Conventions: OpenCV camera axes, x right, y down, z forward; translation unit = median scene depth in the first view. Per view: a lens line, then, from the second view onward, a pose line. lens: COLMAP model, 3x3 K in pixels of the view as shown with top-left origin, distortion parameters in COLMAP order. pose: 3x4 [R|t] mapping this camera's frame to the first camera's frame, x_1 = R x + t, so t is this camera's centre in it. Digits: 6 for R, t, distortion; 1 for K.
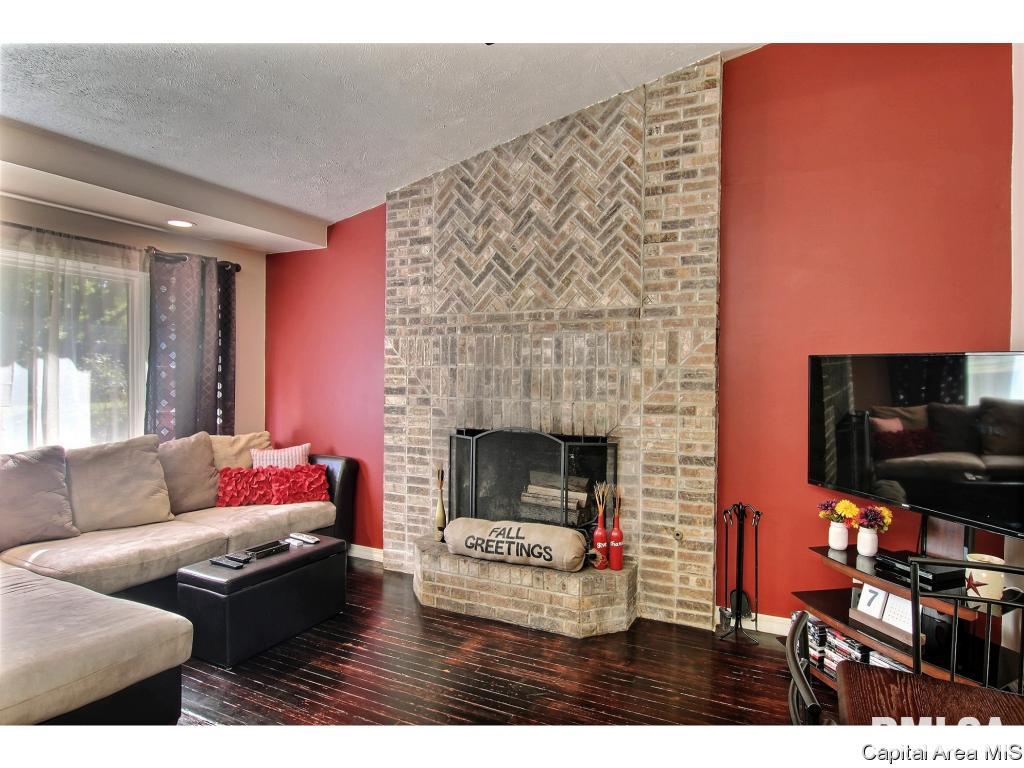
lens RADIAL K [[586.2, 0, 515.5], [0, 586.2, 382.7], [0, 0, 1]] dist [-0.009493, -0.008772]
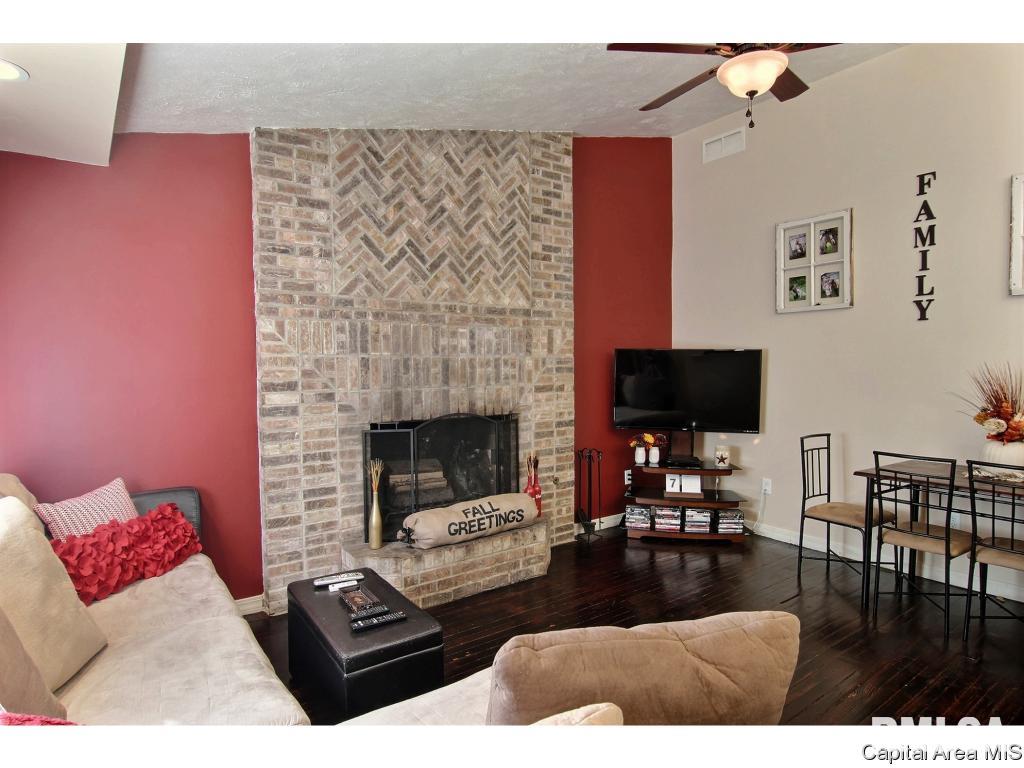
lens RADIAL K [[586.2, 0, 514.2], [0, 586.2, 384.2], [0, 0, 1]] dist [-0.009493, -0.008772]
pose [[0.466068, -0.043820, 0.883663, -0.855367], [0.022734, 0.999036, 0.037551, -0.013297], [-0.884457, 0.002588, 0.466615, 0.405249]]
